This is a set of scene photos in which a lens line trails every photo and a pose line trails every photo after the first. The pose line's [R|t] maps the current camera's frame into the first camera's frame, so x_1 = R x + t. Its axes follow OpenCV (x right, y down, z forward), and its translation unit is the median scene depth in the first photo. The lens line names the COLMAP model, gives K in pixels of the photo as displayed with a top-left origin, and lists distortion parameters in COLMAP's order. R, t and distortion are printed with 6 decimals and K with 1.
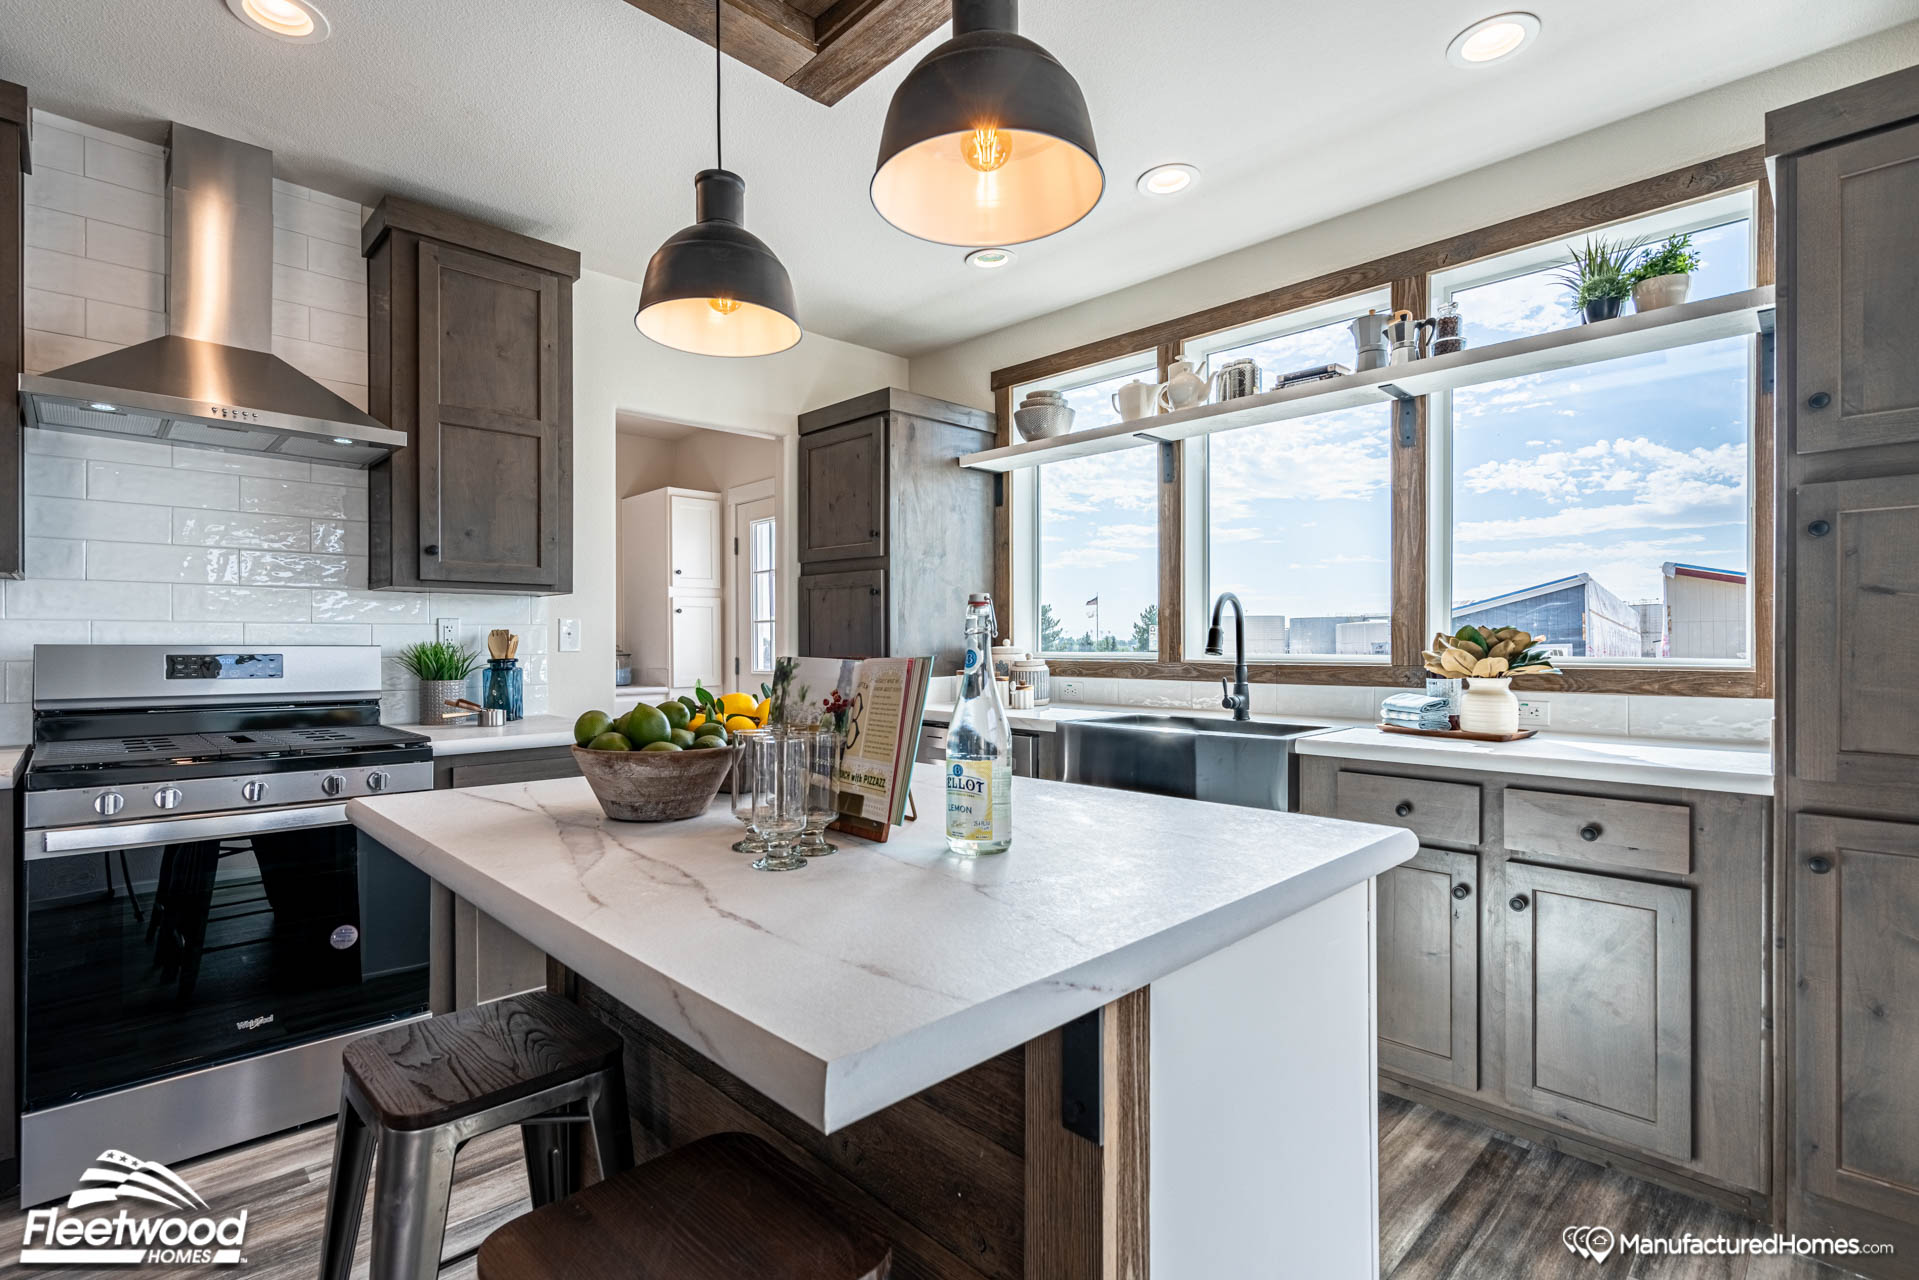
lens RADIAL K [[903.8, 0, 931.6], [0, 903.8, 646.0], [0, 0, 1]] dist [-0.003106, 0.000679]
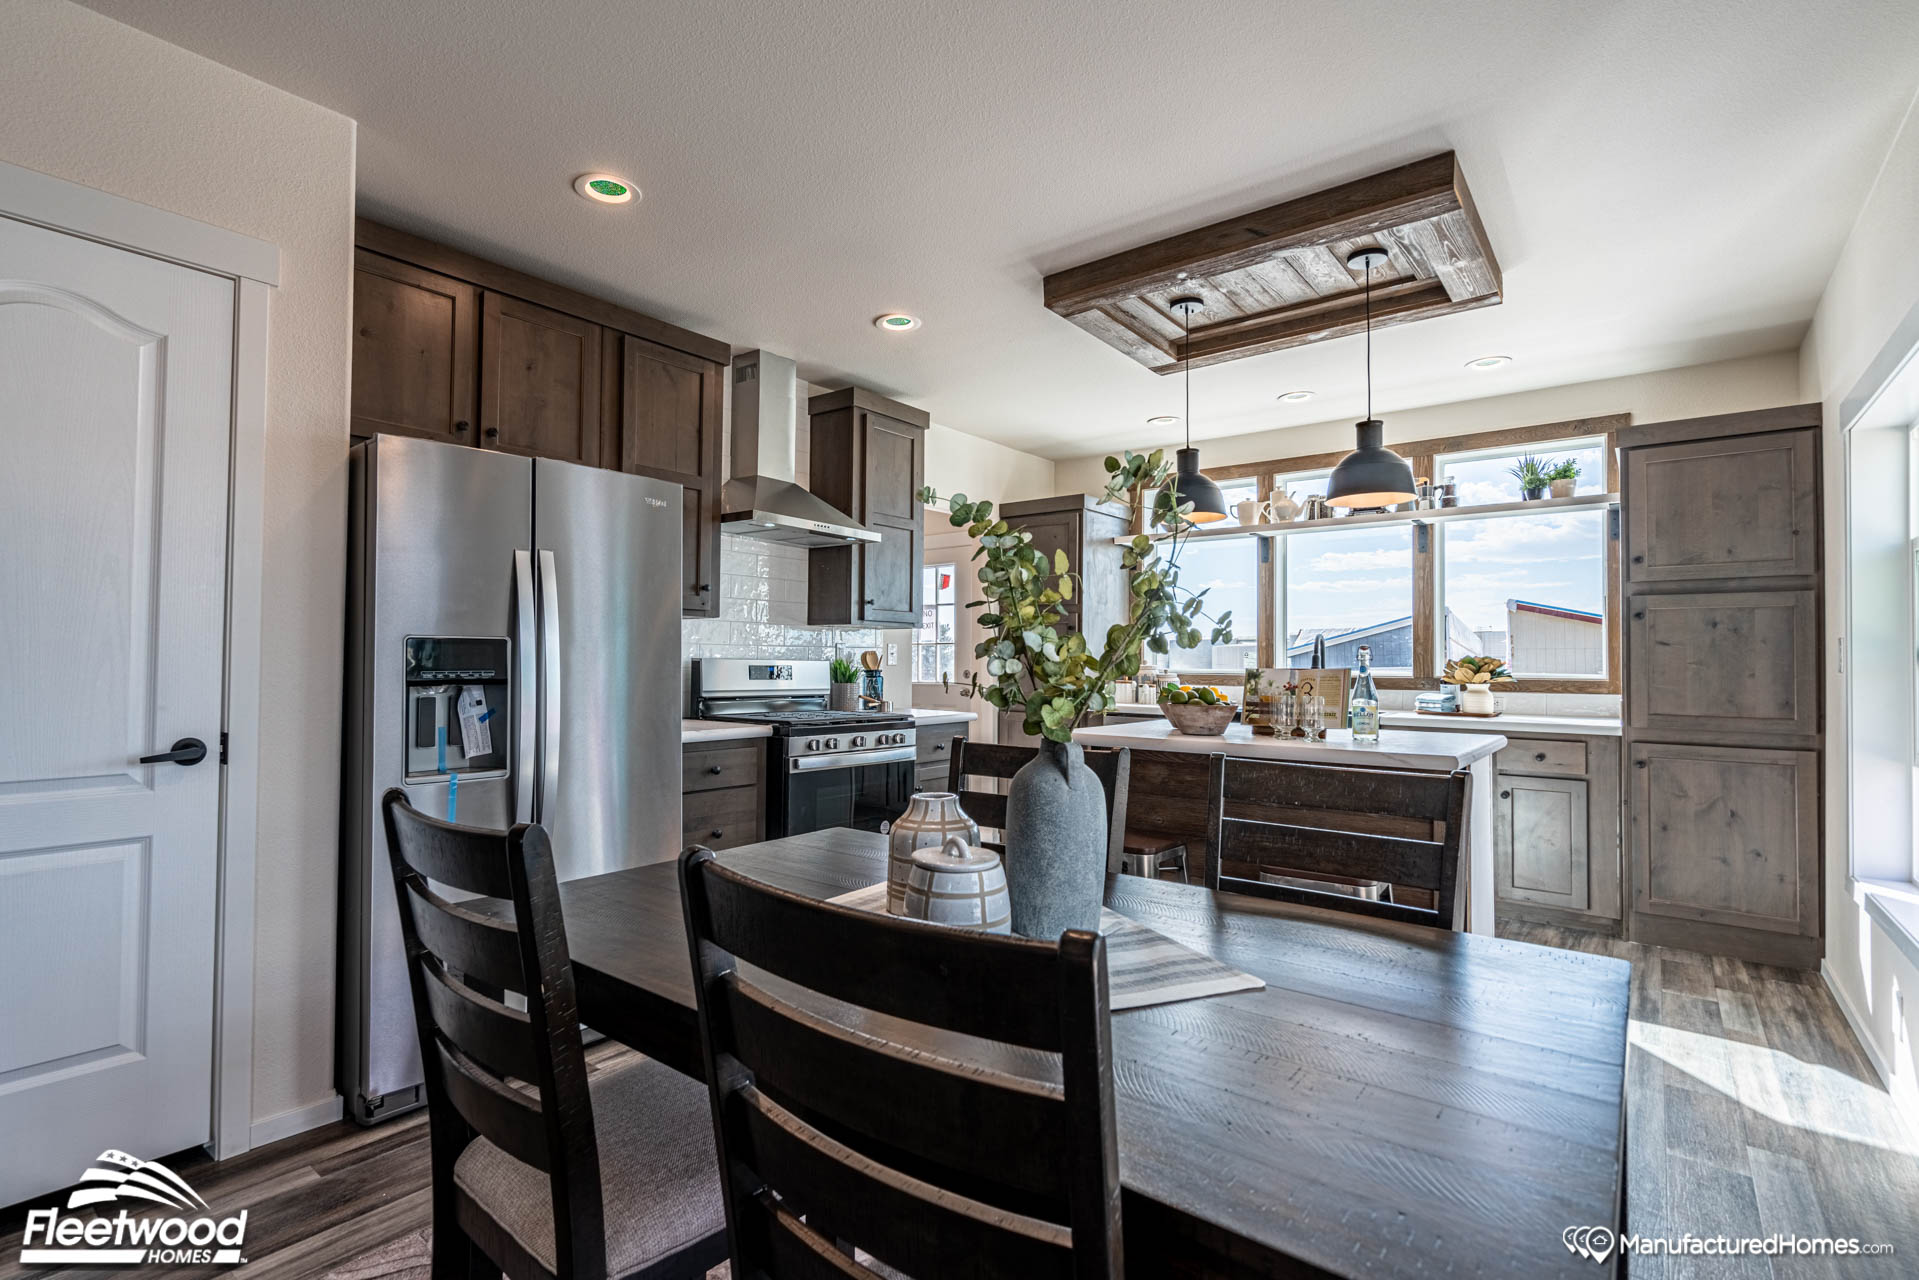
lens RADIAL K [[889.3, 0, 934.9], [0, 889.3, 641.2], [0, 0, 1]] dist [-0.002717, 0.000067]
pose [[0.992970, 0.012074, 0.117745, -0.733236], [-0.009143, 0.999636, -0.025400, 0.004000], [-0.118009, 0.024144, 0.992719, -0.711241]]
